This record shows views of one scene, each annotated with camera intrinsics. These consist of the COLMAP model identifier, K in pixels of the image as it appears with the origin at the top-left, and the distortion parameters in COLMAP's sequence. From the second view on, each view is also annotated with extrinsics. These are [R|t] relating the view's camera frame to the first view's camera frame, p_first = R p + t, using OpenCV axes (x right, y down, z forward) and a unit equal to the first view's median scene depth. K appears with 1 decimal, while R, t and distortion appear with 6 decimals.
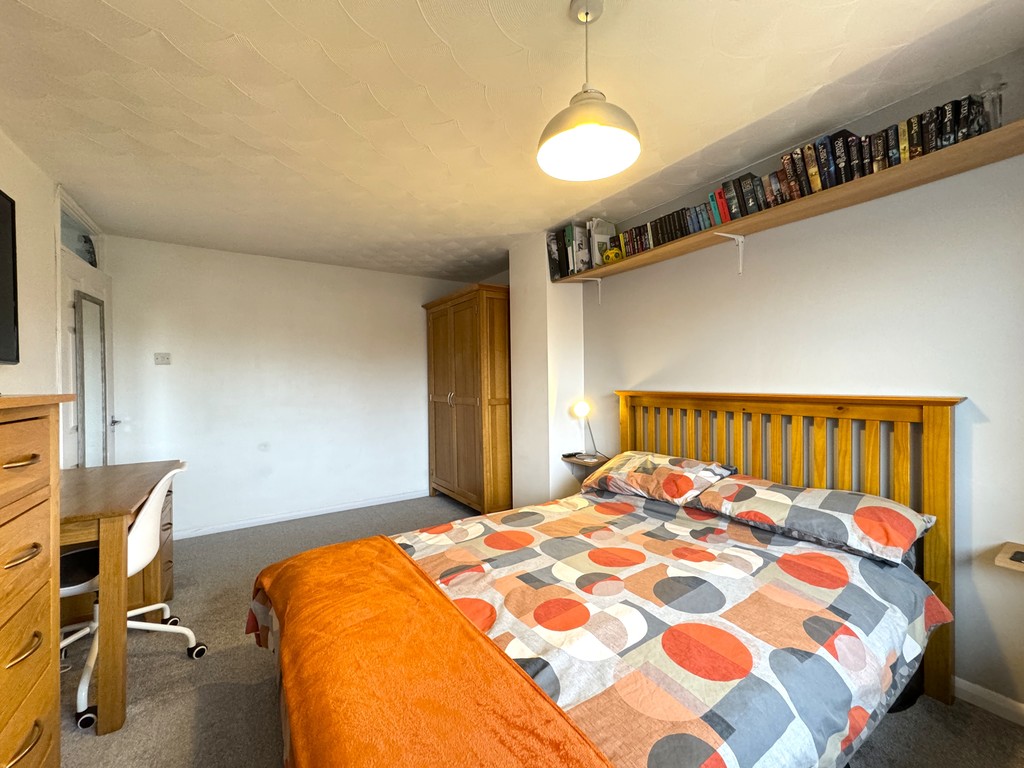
lens RADIAL K [[407.0, 0, 508.8], [0, 407.0, 382.4], [0, 0, 1]] dist [-0.001894, 0.000511]
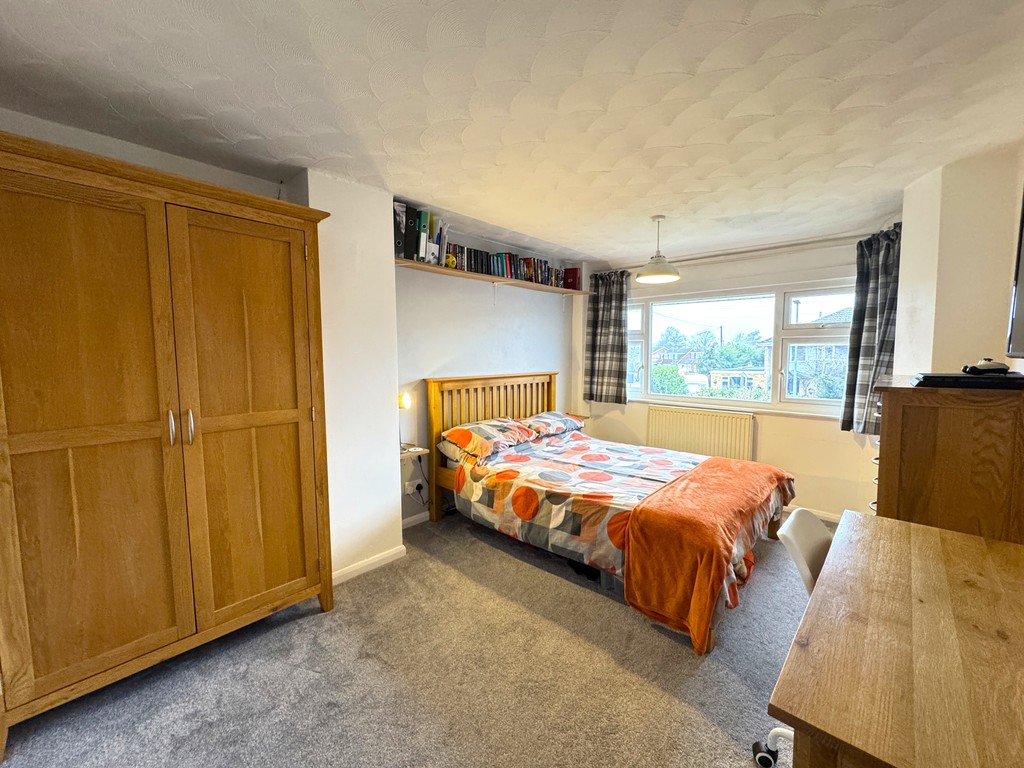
lens RADIAL K [[407.0, 0, 508.5], [0, 407.0, 387.3], [0, 0, 1]] dist [-0.001894, 0.000511]
pose [[-0.240873, -0.079494, 0.967296, -1.209671], [0.001265, 0.996614, 0.082218, -0.067694], [-0.970556, 0.021028, -0.239957, 1.471638]]
